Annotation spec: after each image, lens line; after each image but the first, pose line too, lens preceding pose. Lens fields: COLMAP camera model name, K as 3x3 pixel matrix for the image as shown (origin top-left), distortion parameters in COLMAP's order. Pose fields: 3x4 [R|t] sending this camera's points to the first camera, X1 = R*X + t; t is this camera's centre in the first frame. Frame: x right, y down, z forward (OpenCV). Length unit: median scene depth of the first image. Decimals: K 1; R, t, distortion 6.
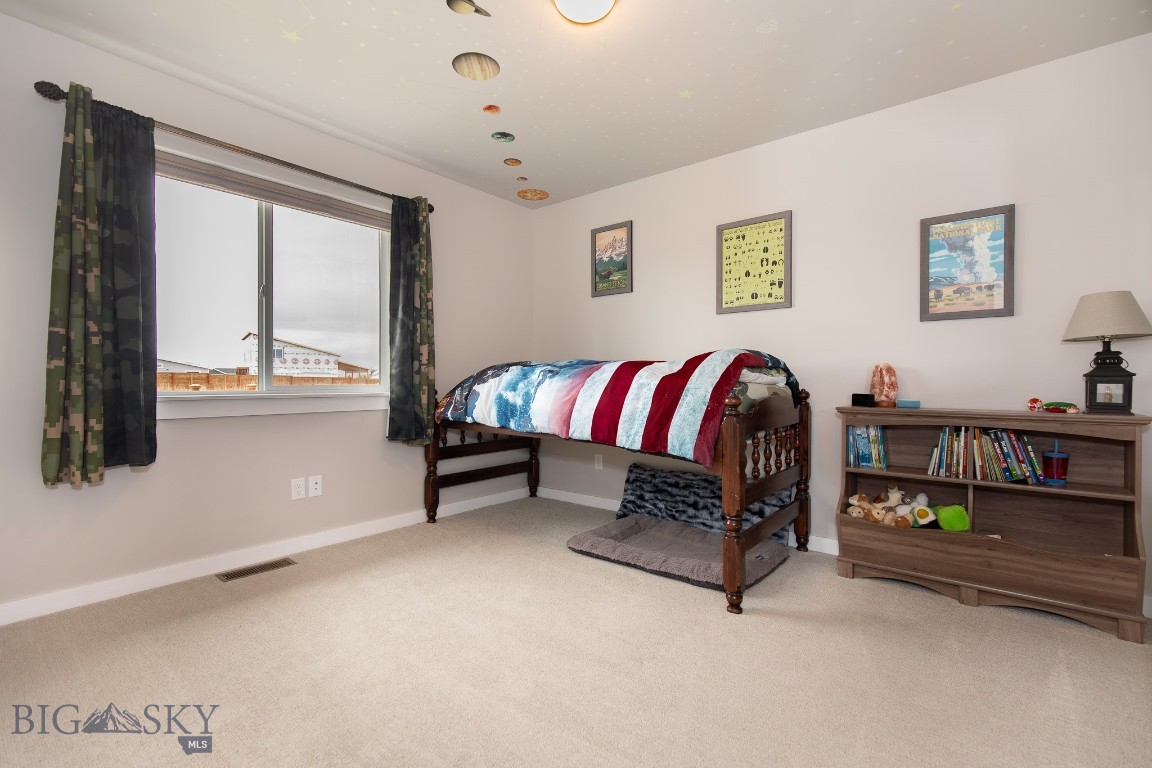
lens RADIAL K [[525.4, 0, 568.9], [0, 525.4, 385.8], [0, 0, 1]] dist [0.008646, -0.002996]
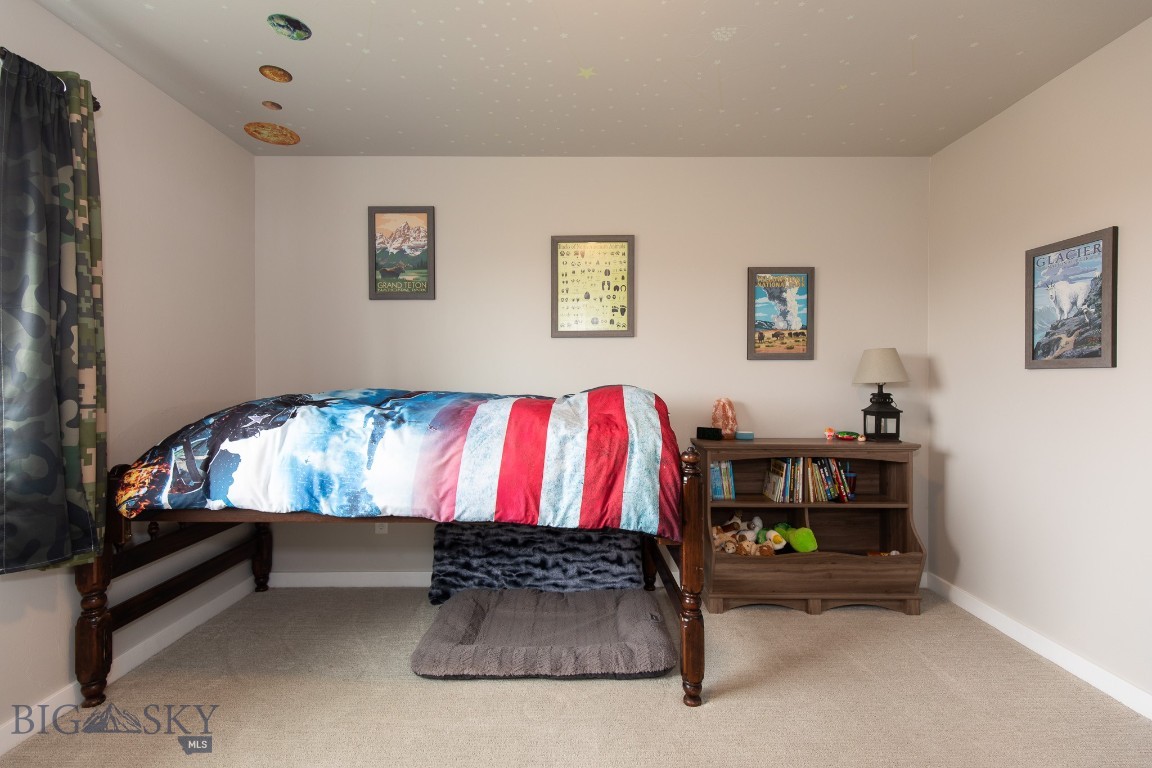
lens RADIAL K [[525.4, 0, 576.4], [0, 525.4, 385.1], [0, 0, 1]] dist [0.008646, -0.002996]
pose [[0.764363, -0.009297, 0.644719, -0.259259], [0.008055, 0.999956, 0.004870, -0.063687], [-0.644736, 0.001471, 0.764404, 0.321303]]
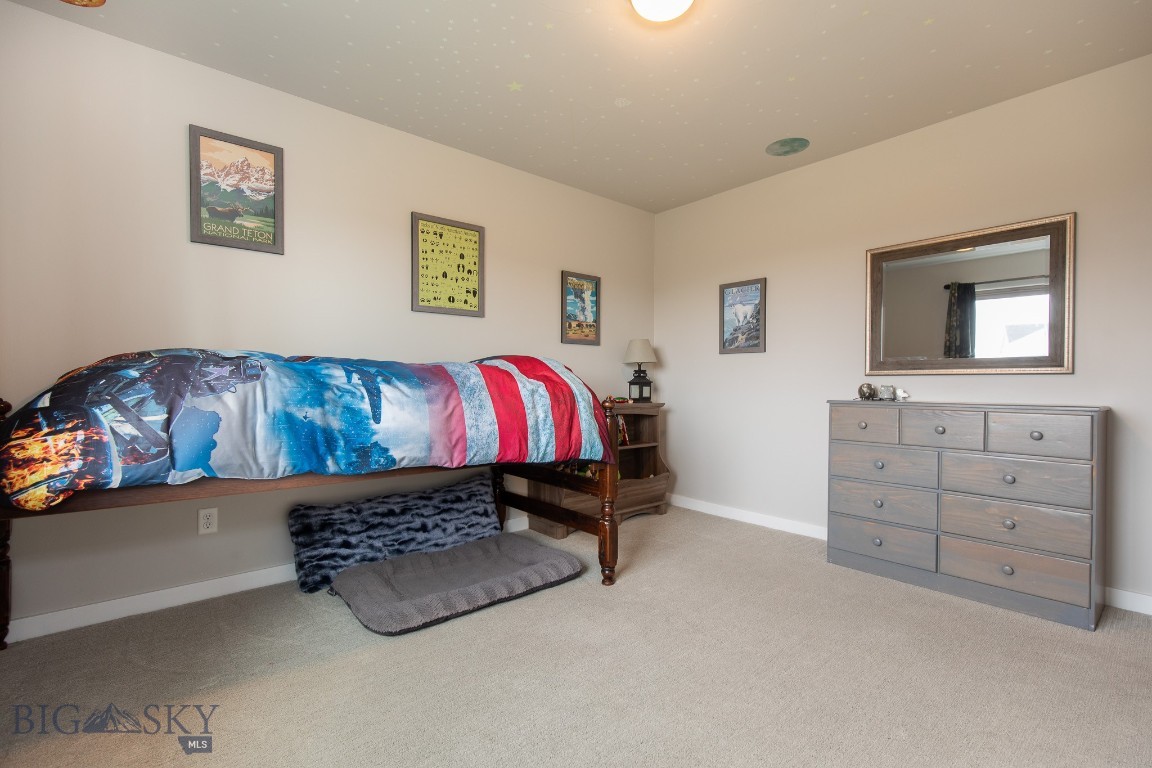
lens RADIAL K [[525.4, 0, 580.3], [0, 525.4, 389.7], [0, 0, 1]] dist [0.008646, -0.002996]
pose [[0.149746, -0.012310, 0.988648, -0.583438], [0.007246, 0.999909, 0.011353, -0.010984], [-0.988698, 0.005463, 0.149822, 0.609747]]
